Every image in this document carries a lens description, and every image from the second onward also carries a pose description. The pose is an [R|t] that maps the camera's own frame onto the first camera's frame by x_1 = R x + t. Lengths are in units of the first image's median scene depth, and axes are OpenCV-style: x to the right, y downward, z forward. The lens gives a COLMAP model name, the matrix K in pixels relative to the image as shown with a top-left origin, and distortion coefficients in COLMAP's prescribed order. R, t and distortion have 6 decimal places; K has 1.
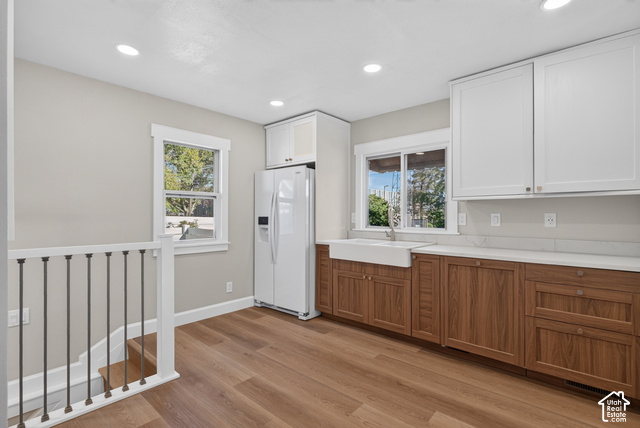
lens RADIAL K [[316.6, 0, 320.0], [0, 316.6, 214.0], [0, 0, 1]] dist [-0.000689, -0.000193]
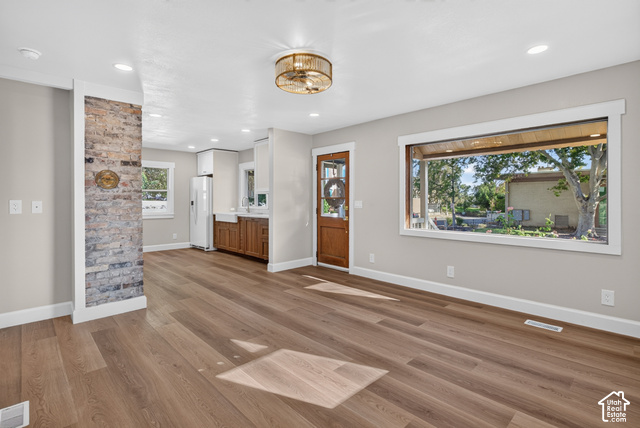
lens RADIAL K [[311.0, 0, 319.3], [0, 311.0, 204.6], [0, 0, 1]] dist [-0.003618, -0.000684]
pose [[0.995591, 0.000901, -0.093797, 0.846881], [-0.000154, 0.999968, 0.007964, 0.016593], [0.093801, -0.007915, 0.995560, -0.915847]]
